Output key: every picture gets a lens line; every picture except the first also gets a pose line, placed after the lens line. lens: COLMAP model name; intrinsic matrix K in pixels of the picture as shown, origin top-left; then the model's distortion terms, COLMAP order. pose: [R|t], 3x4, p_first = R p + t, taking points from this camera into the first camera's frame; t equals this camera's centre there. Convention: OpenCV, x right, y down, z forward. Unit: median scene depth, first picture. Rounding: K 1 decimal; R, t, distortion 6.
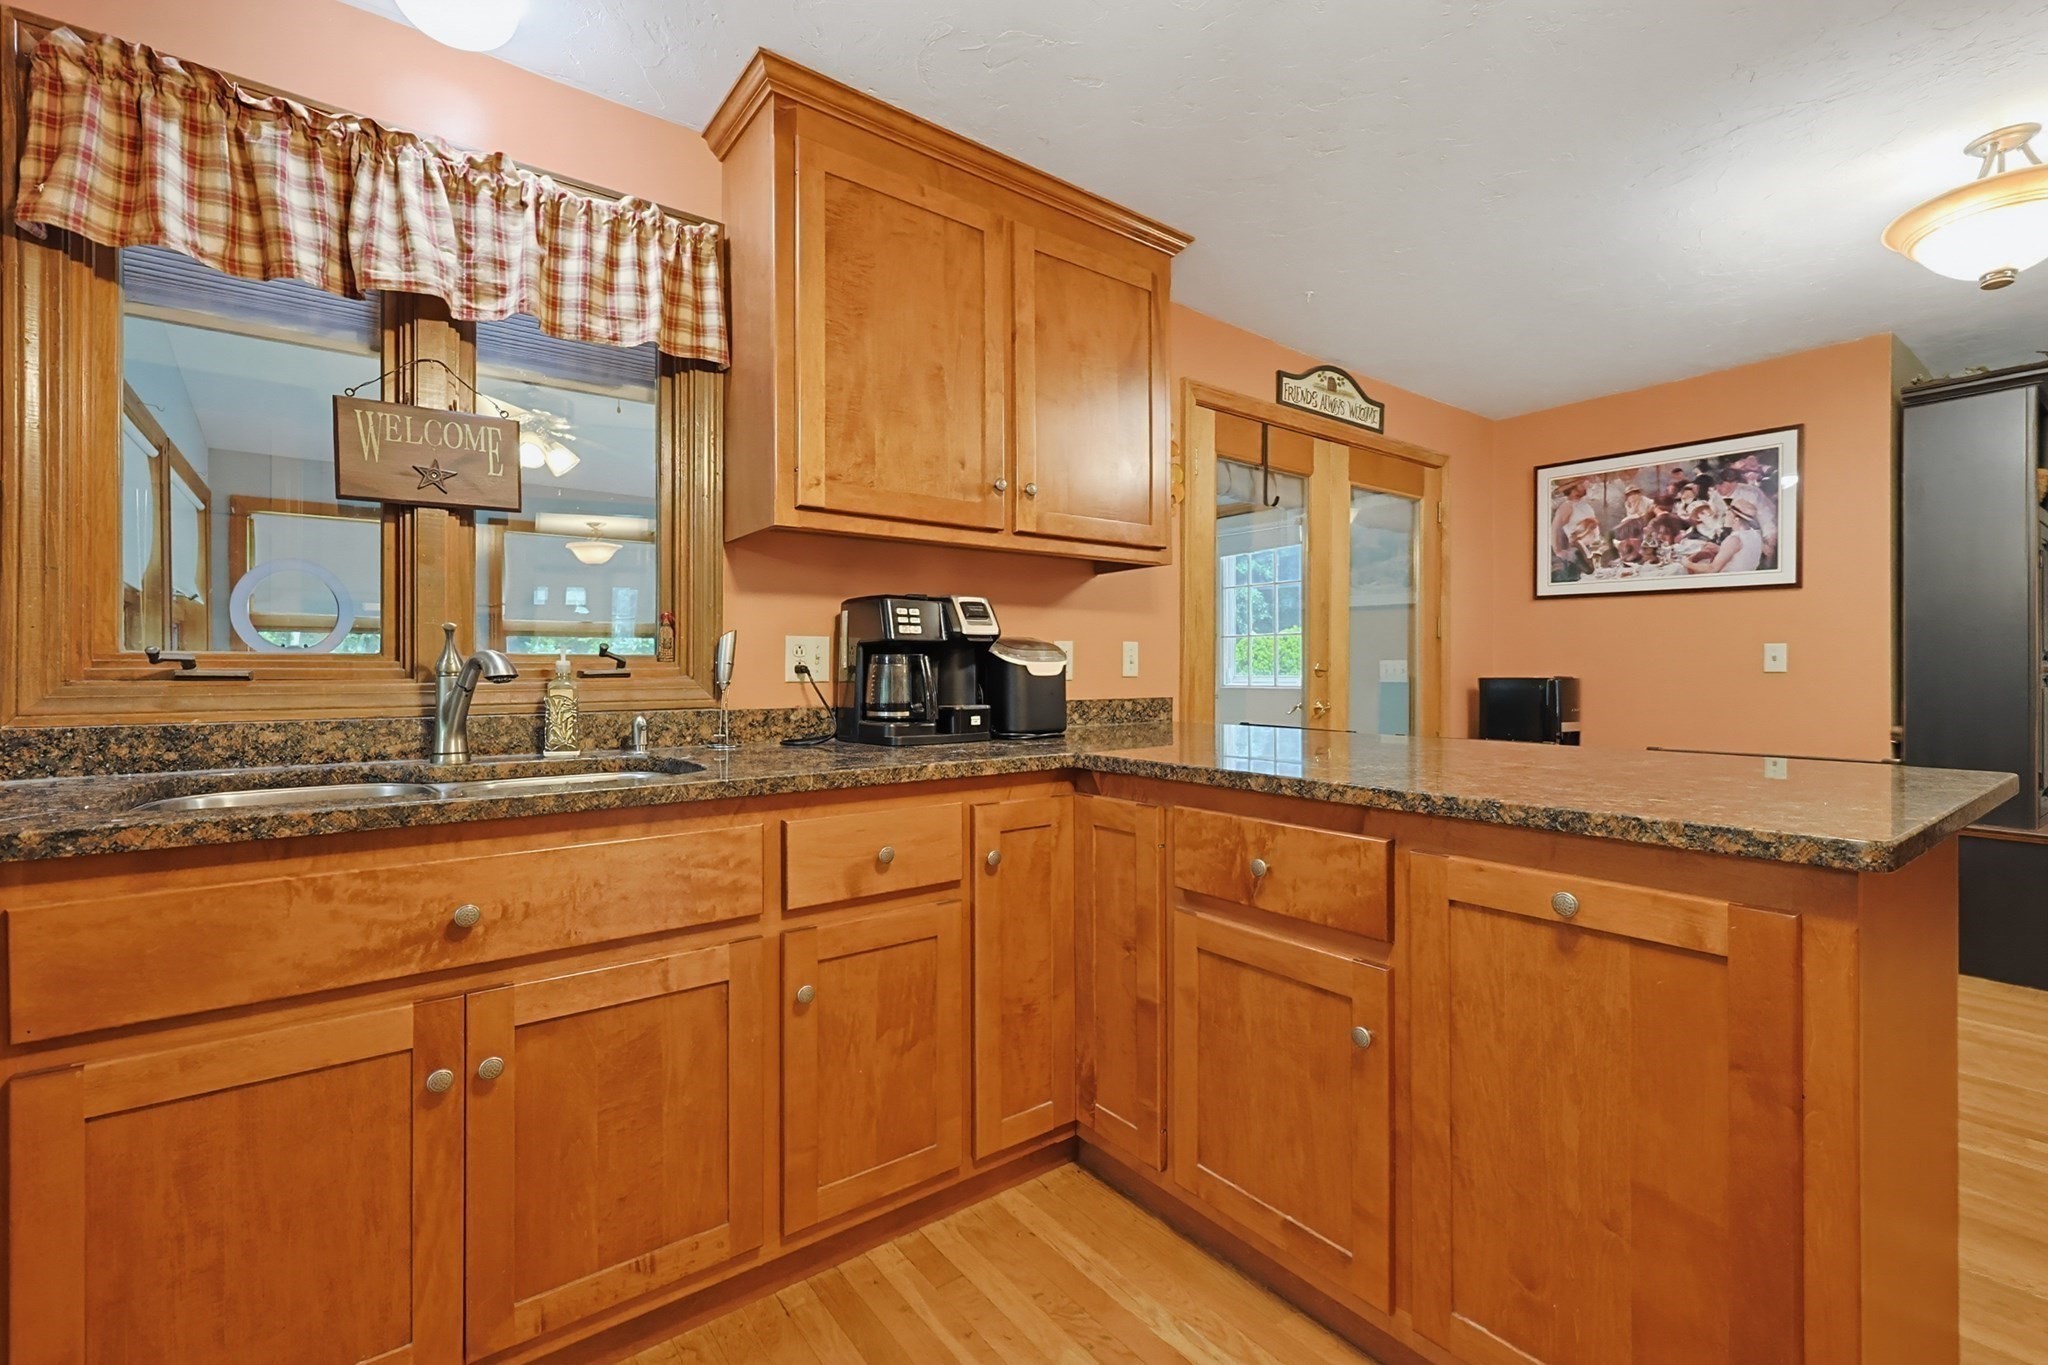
lens RADIAL K [[883.5, 0, 1014.2], [0, 883.5, 670.1], [0, 0, 1]] dist [0.000520, 0.000260]
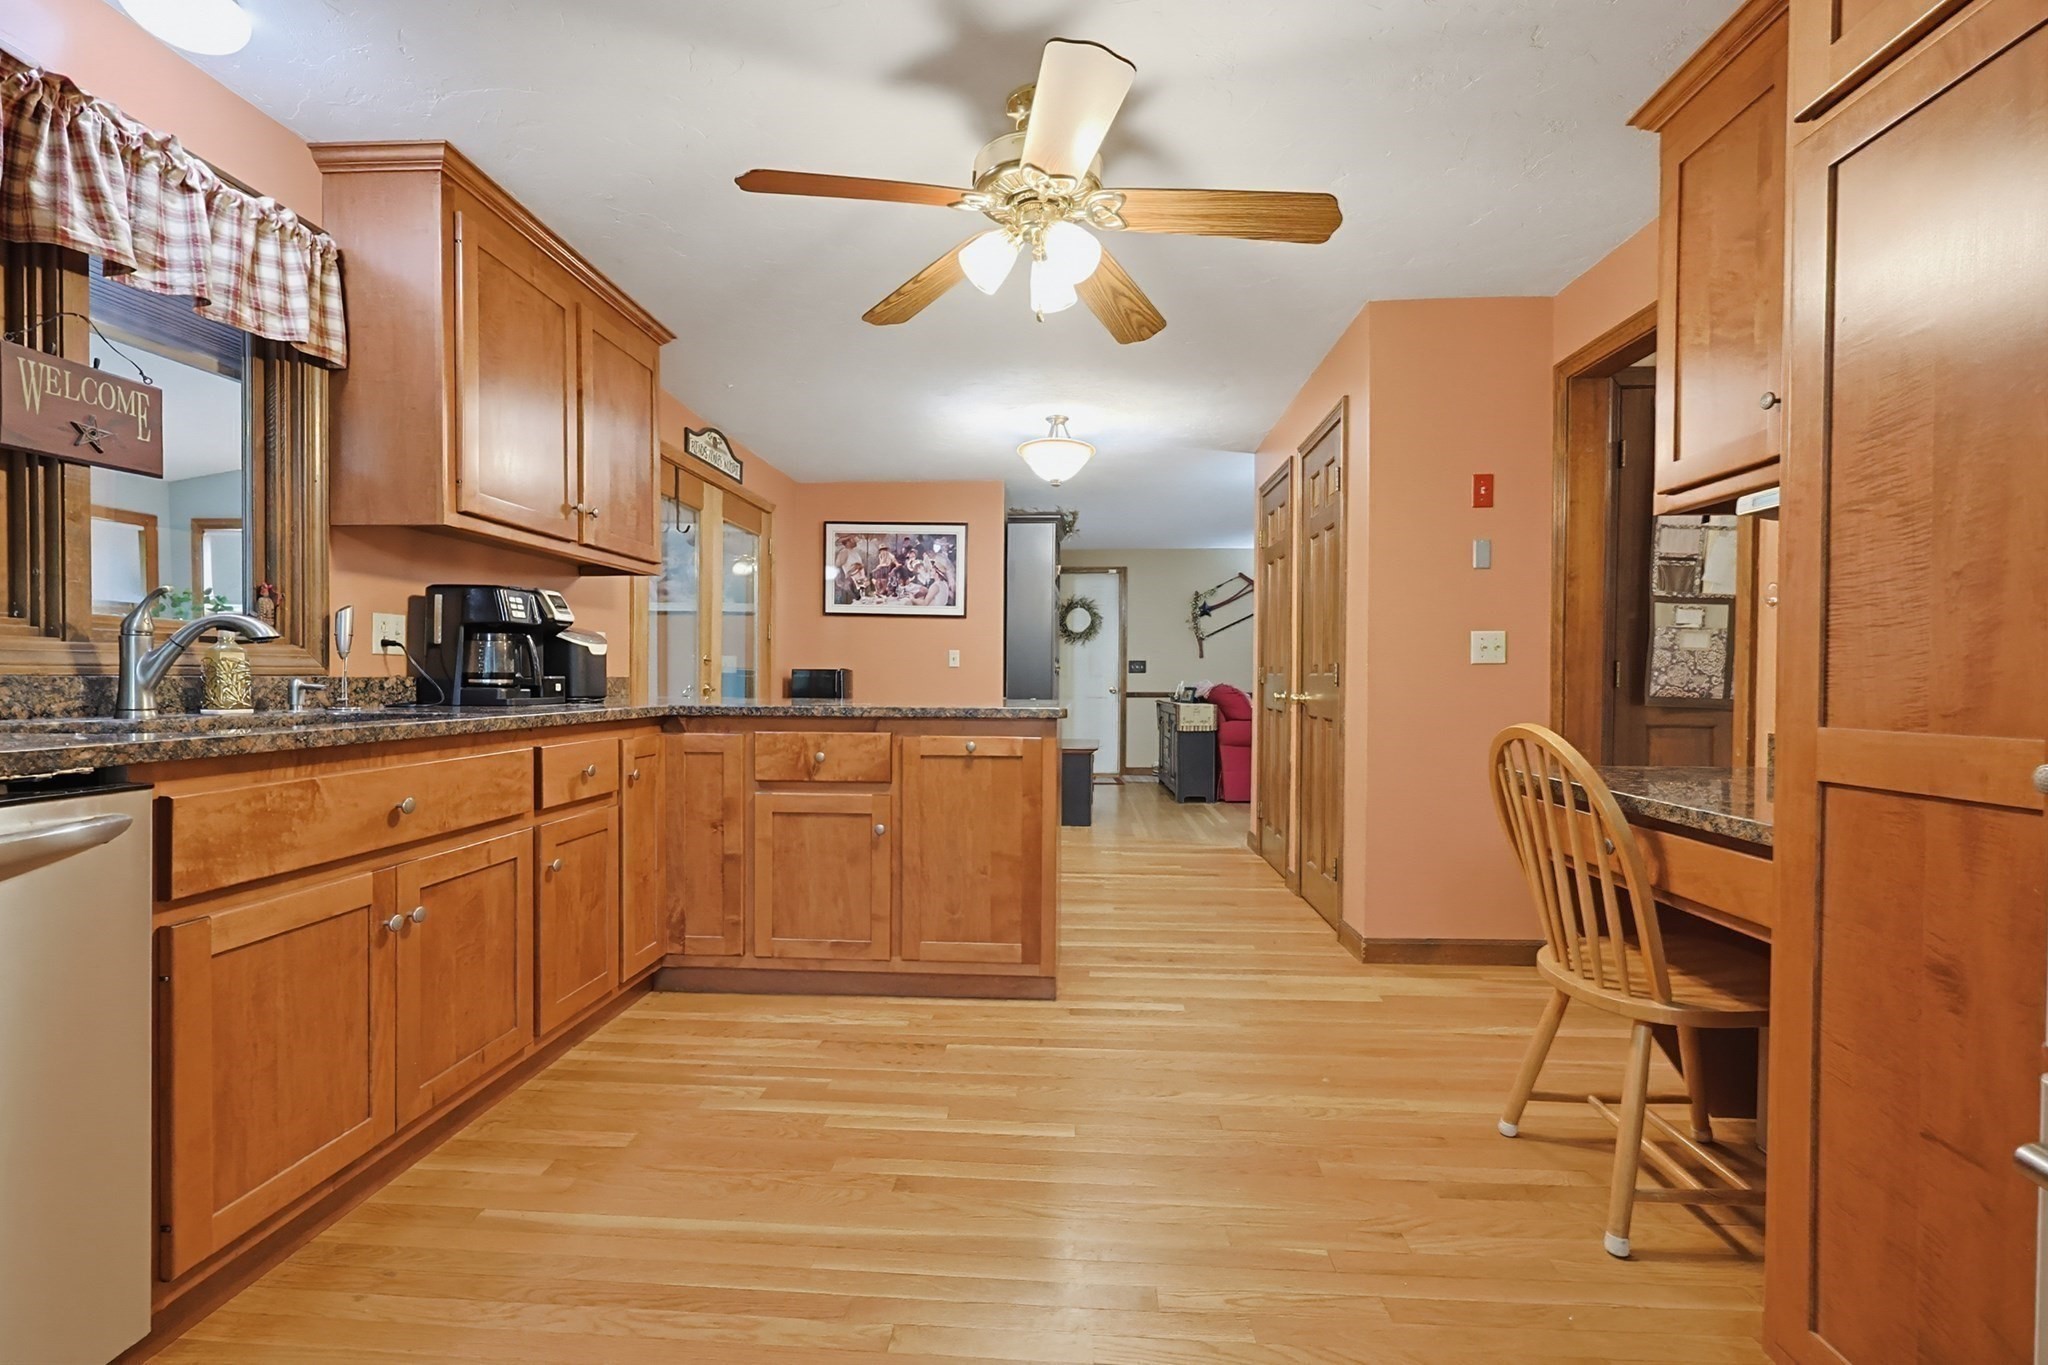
lens RADIAL K [[876.9, 0, 1024.0], [0, 876.9, 682.5], [0, 0, 1]] dist [-0.001274, -0.000404]
pose [[0.653897, 0.001336, 0.756582, -0.652960], [-0.009745, 0.999930, 0.006657, 0.039949], [-0.756520, -0.011726, 0.653865, -0.408895]]
